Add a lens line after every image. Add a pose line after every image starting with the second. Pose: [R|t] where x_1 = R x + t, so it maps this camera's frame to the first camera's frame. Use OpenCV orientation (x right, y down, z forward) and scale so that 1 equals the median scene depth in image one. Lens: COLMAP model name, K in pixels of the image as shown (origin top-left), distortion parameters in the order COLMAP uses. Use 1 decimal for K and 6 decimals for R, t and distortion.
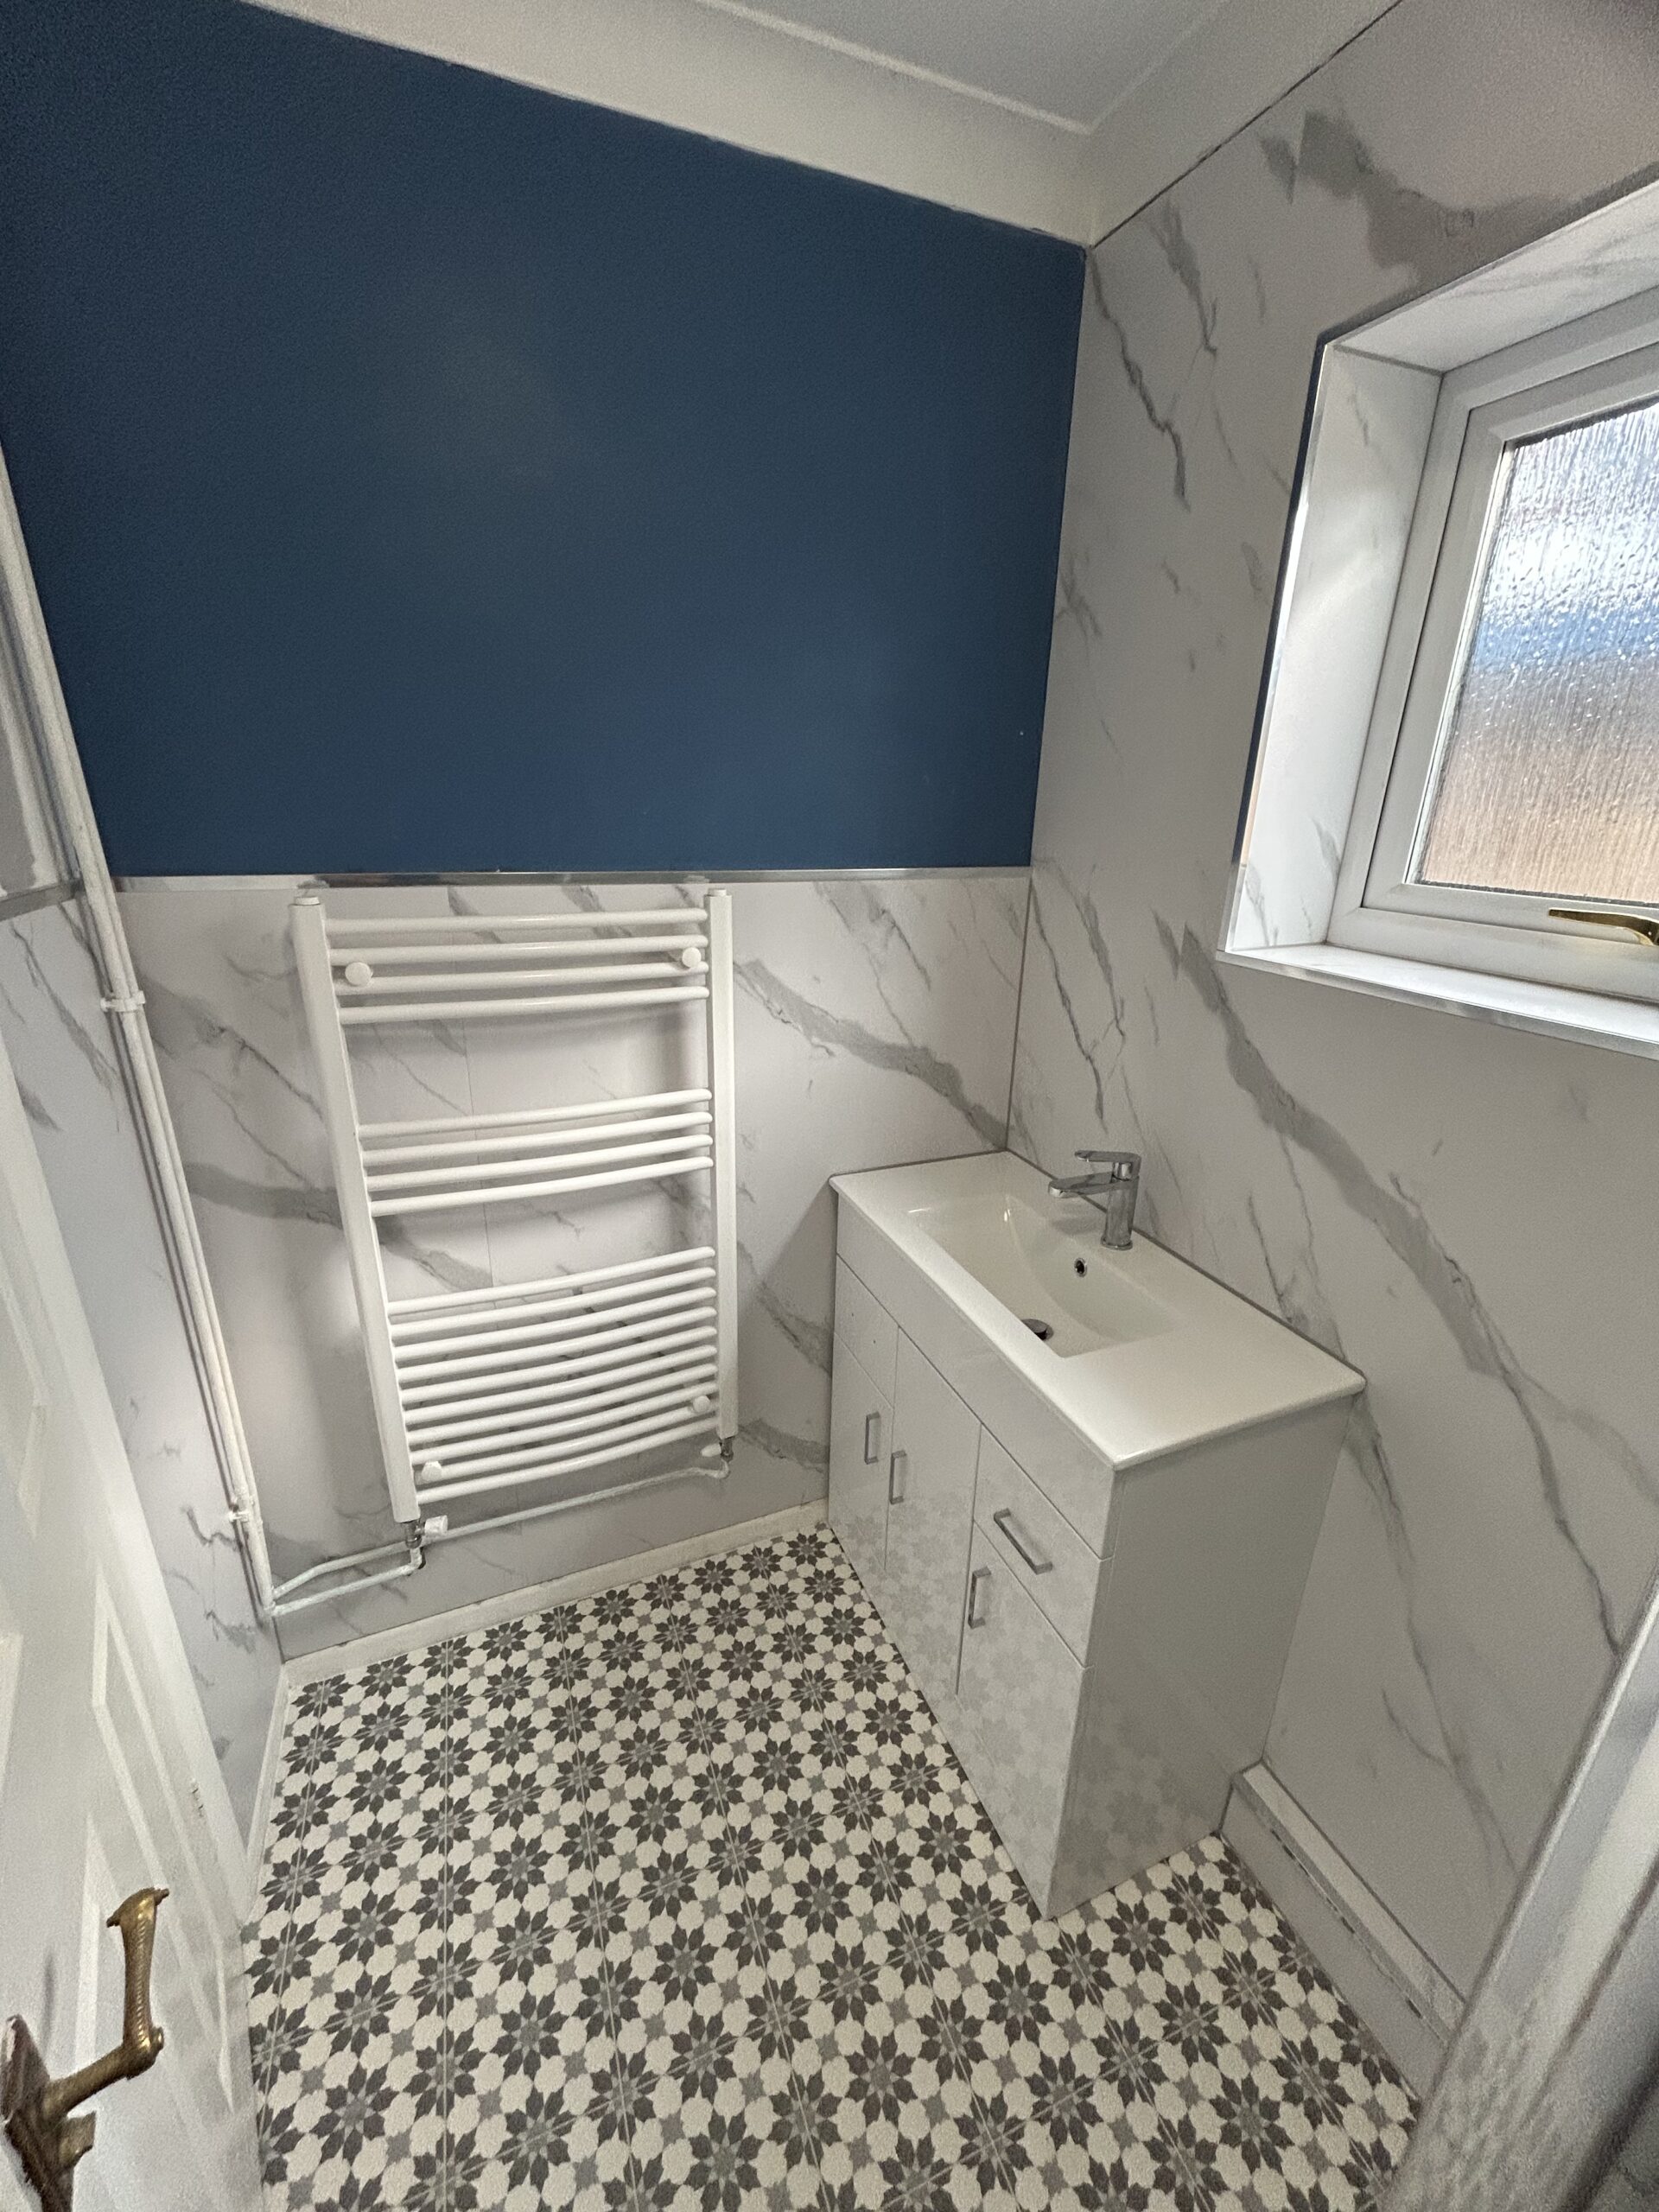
lens RADIAL K [[898.8, 0, 829.5], [0, 898.8, 1106.0], [0, 0, 1]] dist [-0.003499, 0.002239]
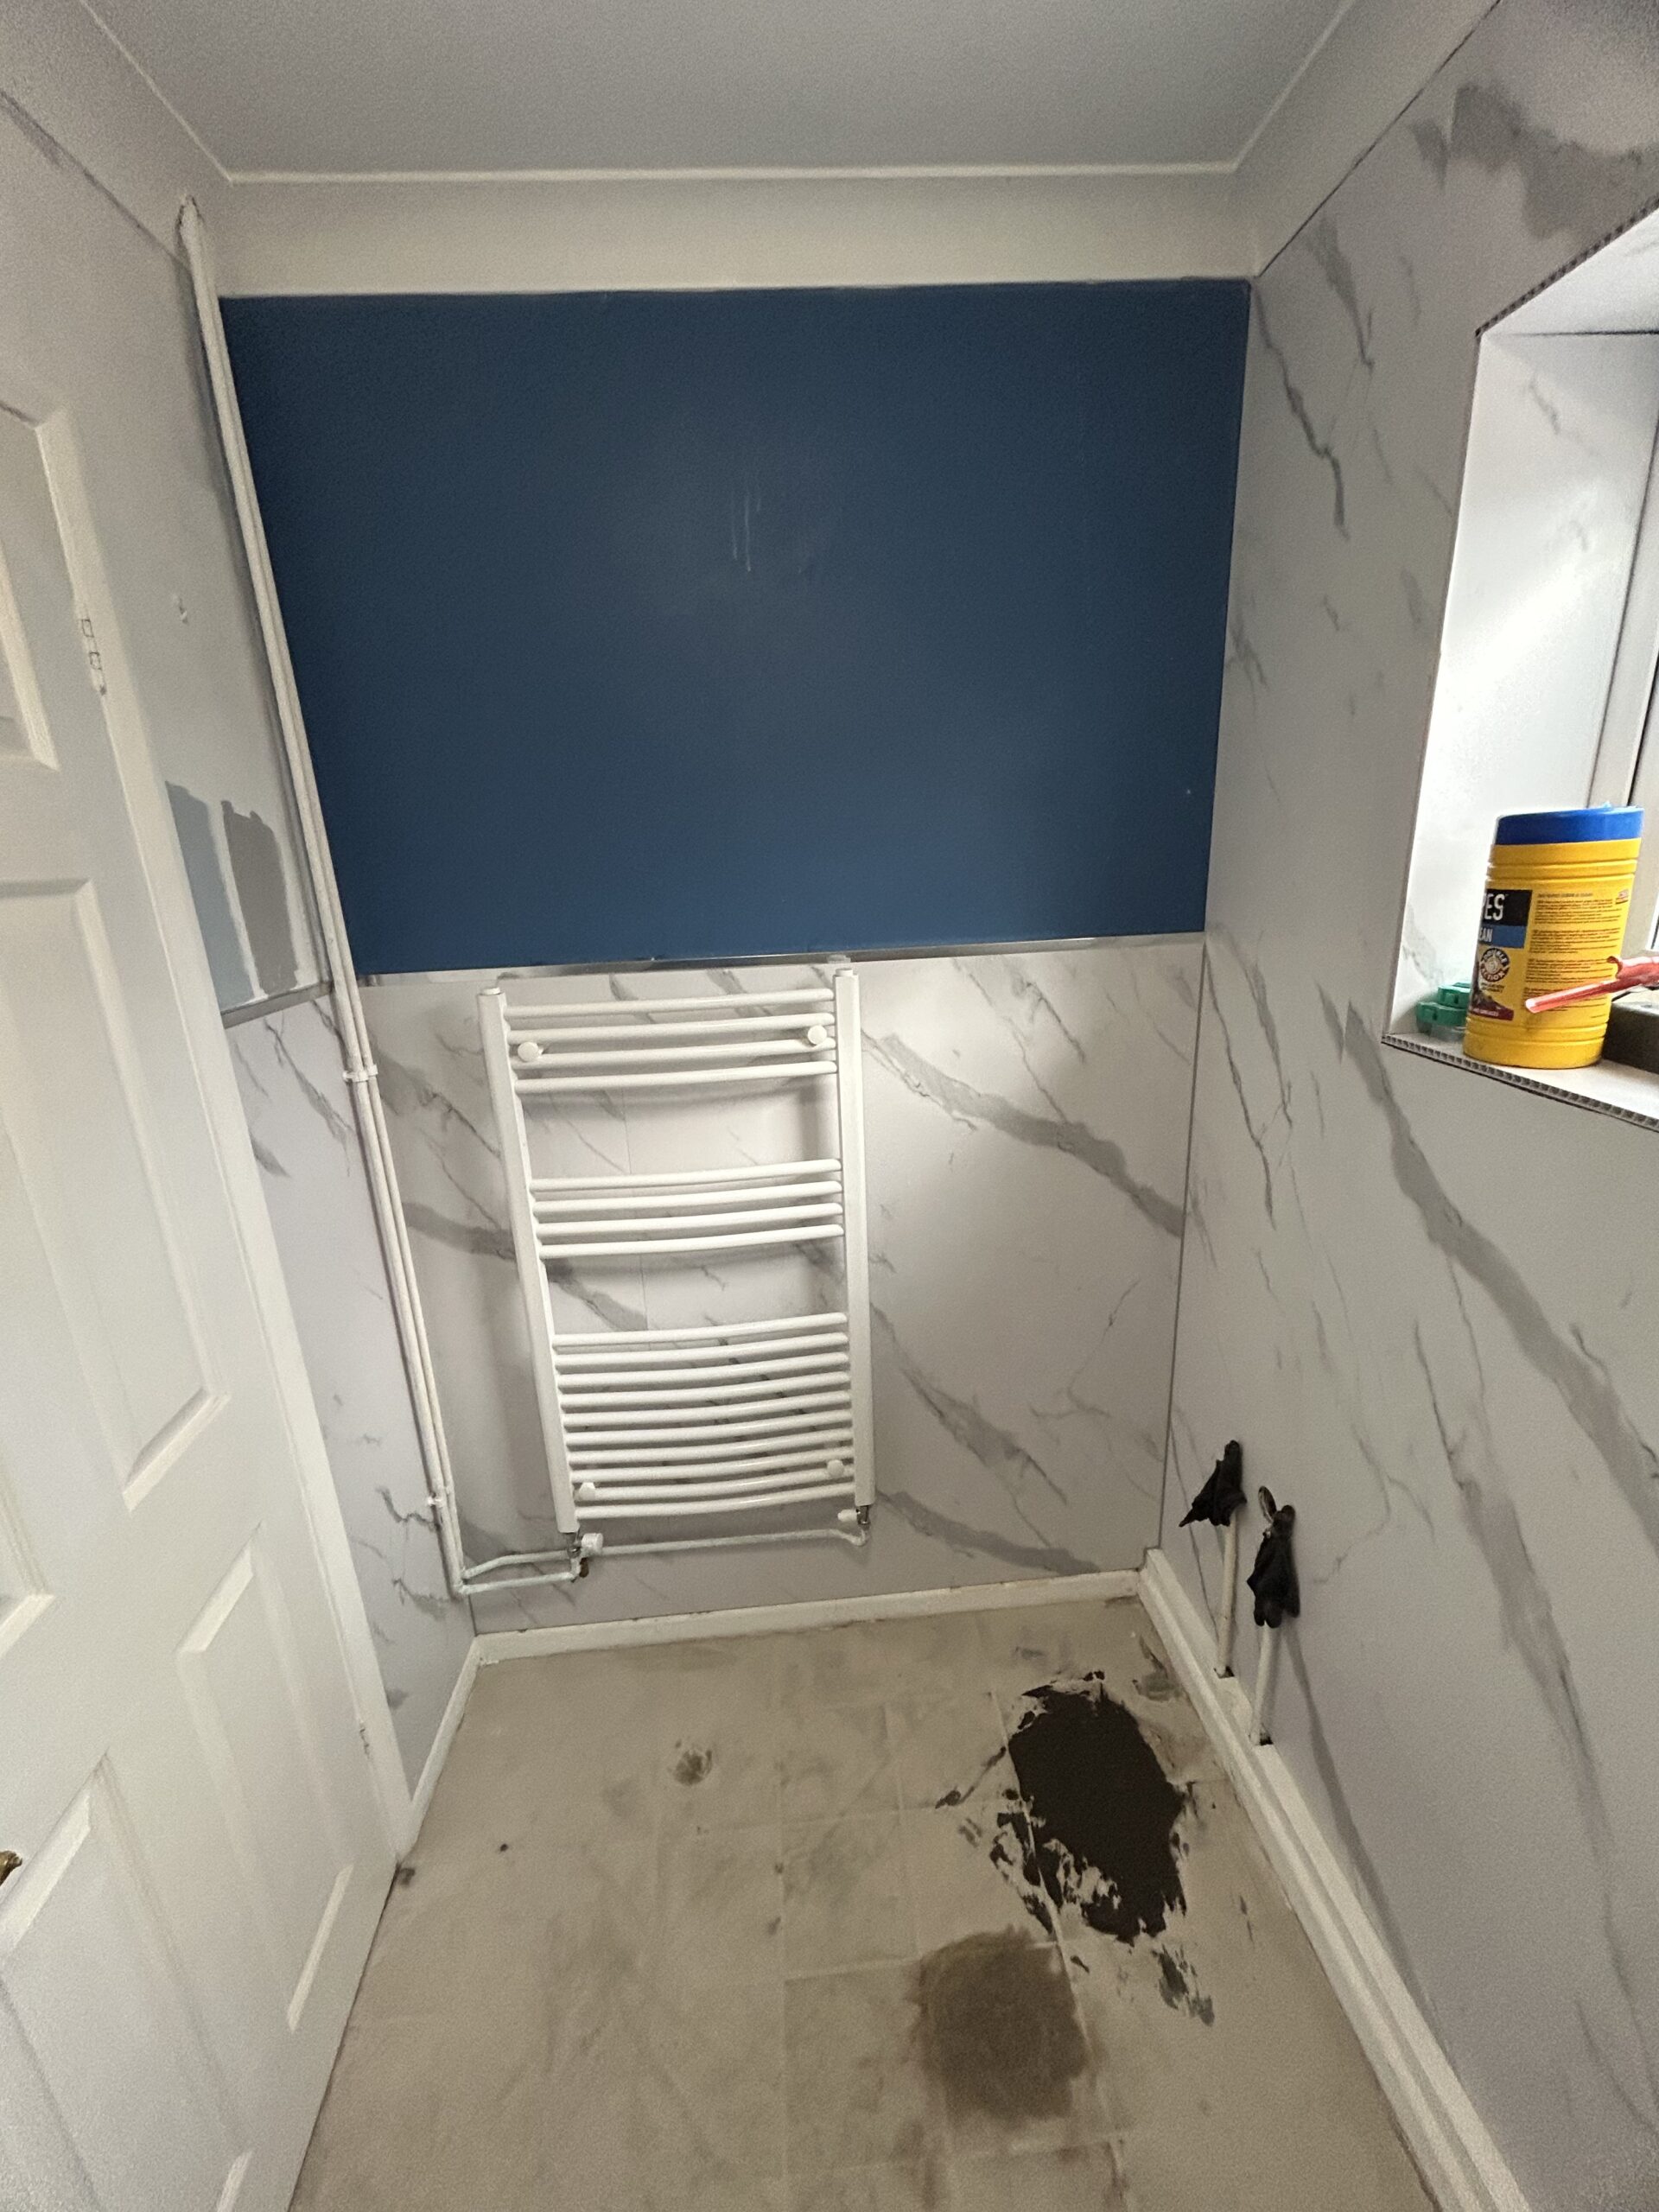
lens RADIAL K [[898.8, 0, 829.5], [0, 898.8, 1106.0], [0, 0, 1]] dist [-0.003499, 0.002239]
pose [[0.944183, 0.030766, -0.327982, 0.201137], [-0.046291, 0.998141, -0.039633, -0.041331], [0.326153, 0.052603, 0.943852, 0.022225]]
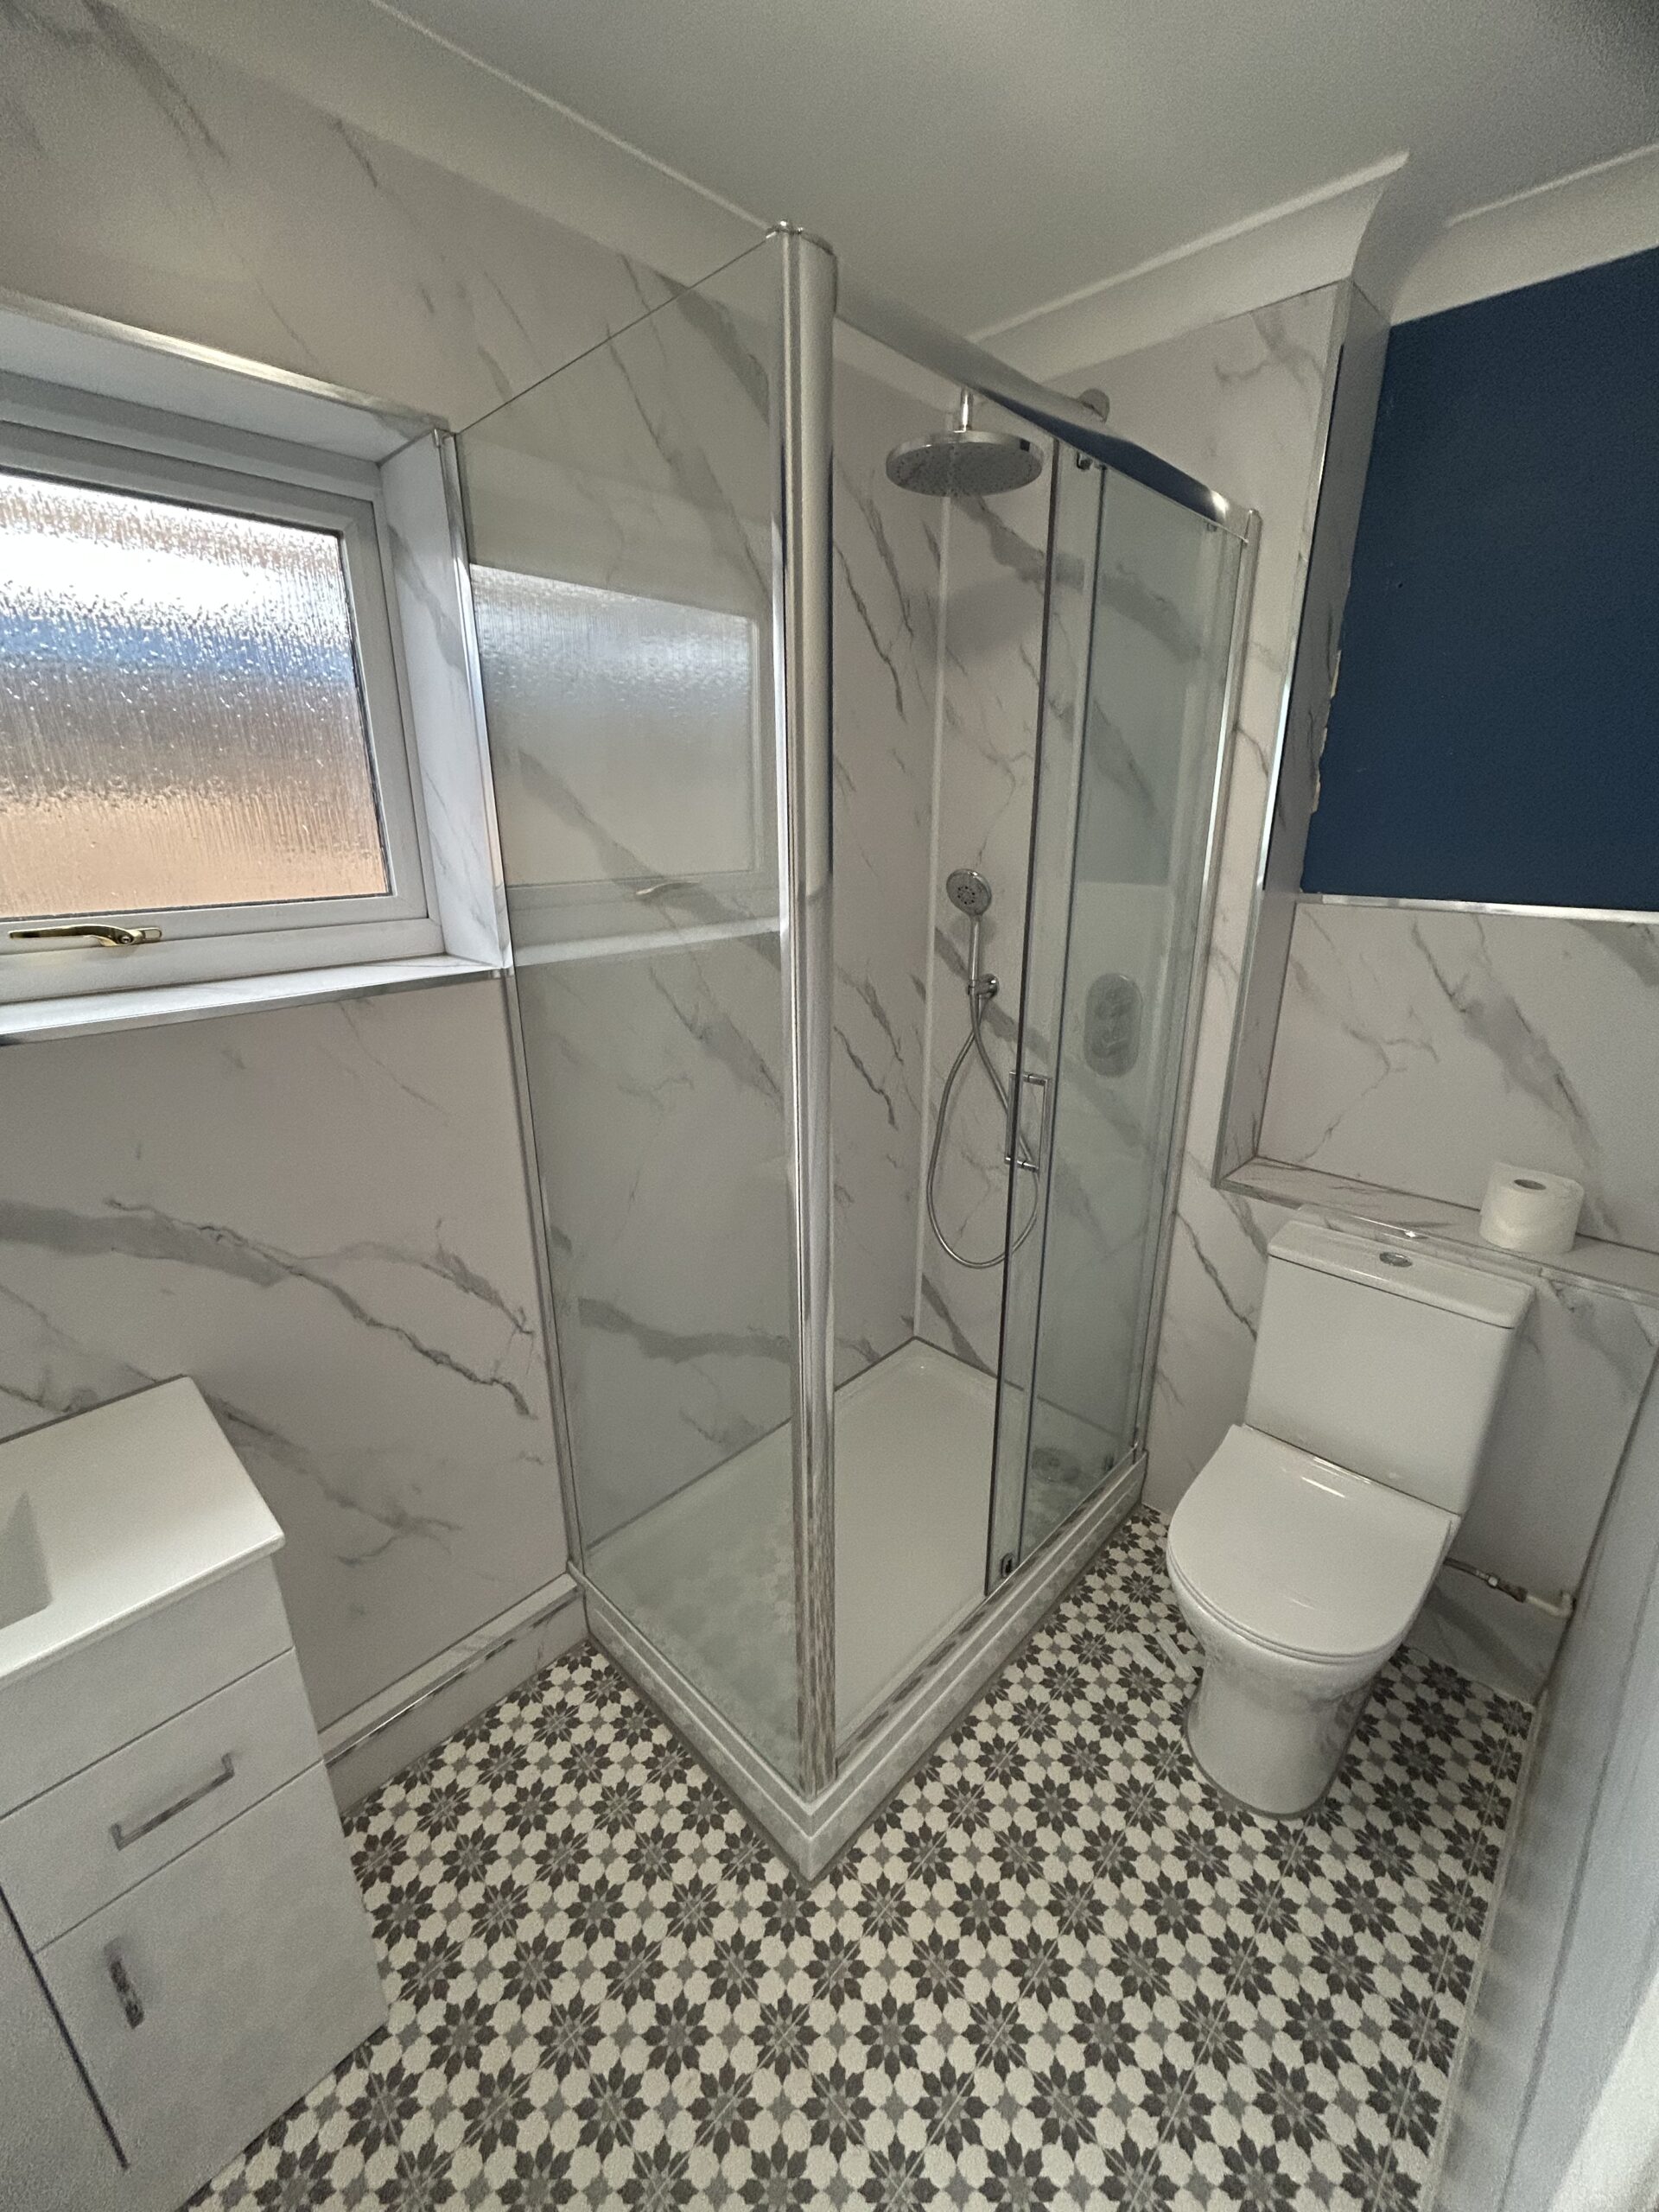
lens RADIAL K [[898.8, 0, 829.5], [0, 898.8, 1106.0], [0, 0, 1]] dist [-0.003499, 0.002239]
pose [[-0.394330, -0.313737, 0.863755, -0.413518], [0.296015, 0.846455, 0.442593, -0.168388], [-0.869988, 0.430212, -0.240912, 0.374032]]
